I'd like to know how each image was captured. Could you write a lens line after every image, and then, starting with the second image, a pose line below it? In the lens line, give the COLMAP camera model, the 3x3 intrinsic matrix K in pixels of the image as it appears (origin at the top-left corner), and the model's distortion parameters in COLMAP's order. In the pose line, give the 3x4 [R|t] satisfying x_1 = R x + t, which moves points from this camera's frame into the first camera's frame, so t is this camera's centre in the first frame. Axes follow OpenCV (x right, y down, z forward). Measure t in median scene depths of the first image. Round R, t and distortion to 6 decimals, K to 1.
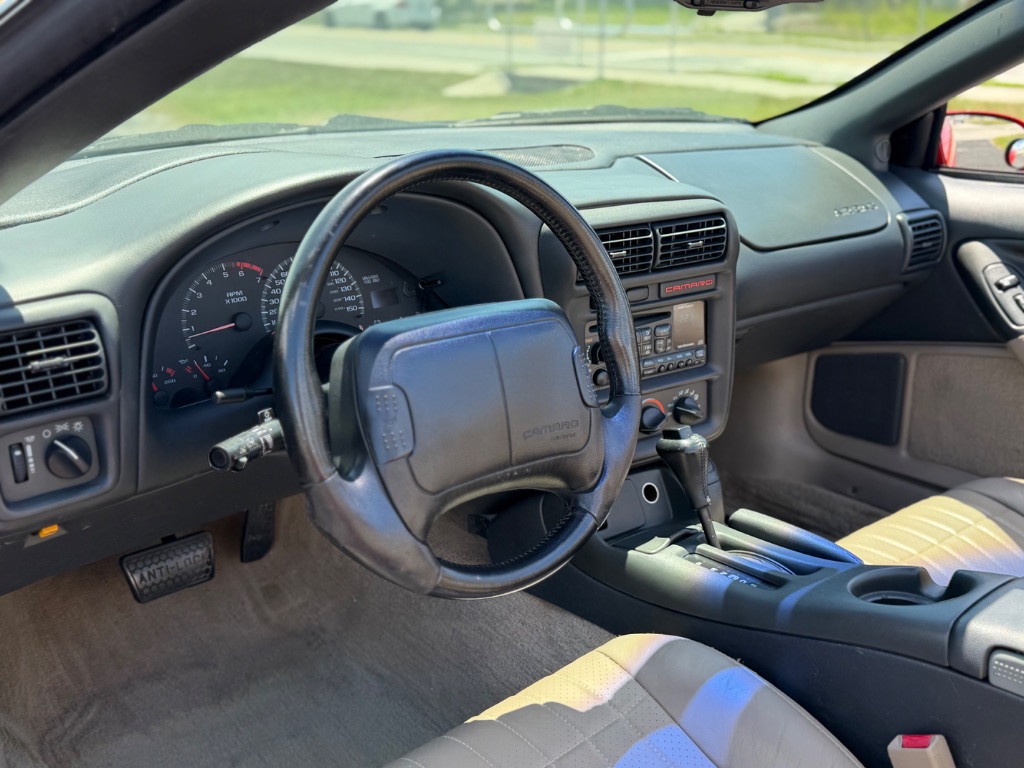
lens RADIAL K [[1118.3, 0, 511.3], [0, 1118.3, 376.7], [0, 0, 1]] dist [0.017766, 0.000000]
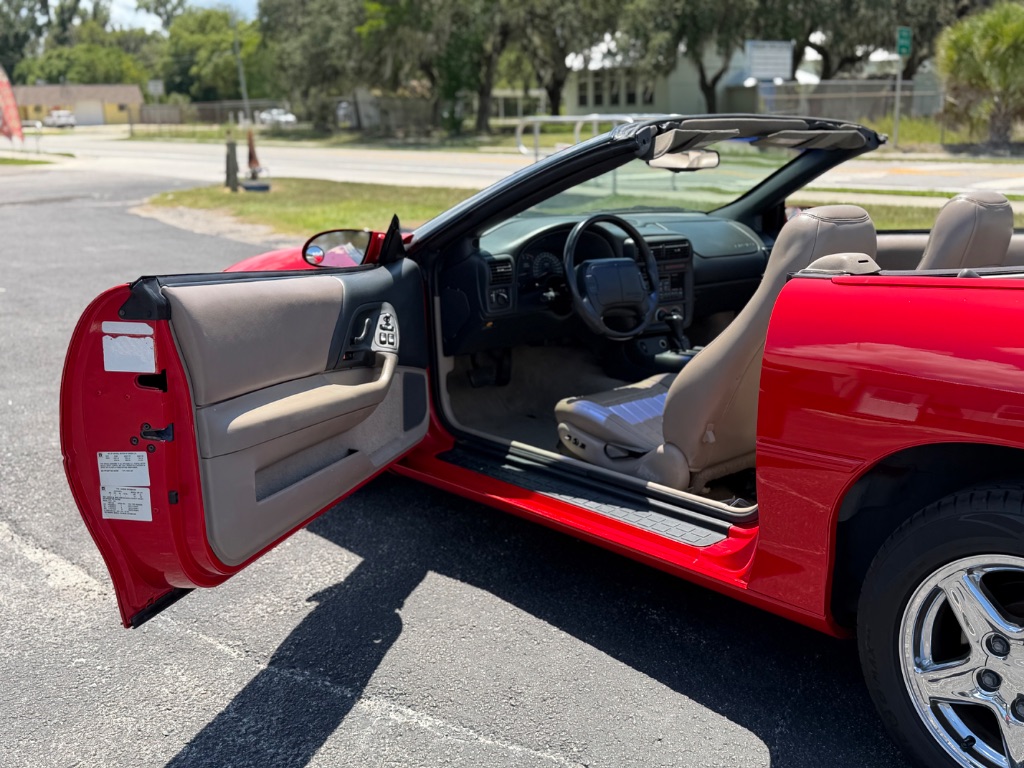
lens RADIAL K [[1118.3, 0, 503.3], [0, 1118.3, 384.2], [0, 0, 1]] dist [0.017766, 0.000000]
pose [[0.999790, -0.010921, -0.017339, -0.213175], [0.009249, 0.995557, -0.093709, 0.445073], [0.018286, 0.093529, 0.995449, -1.668833]]
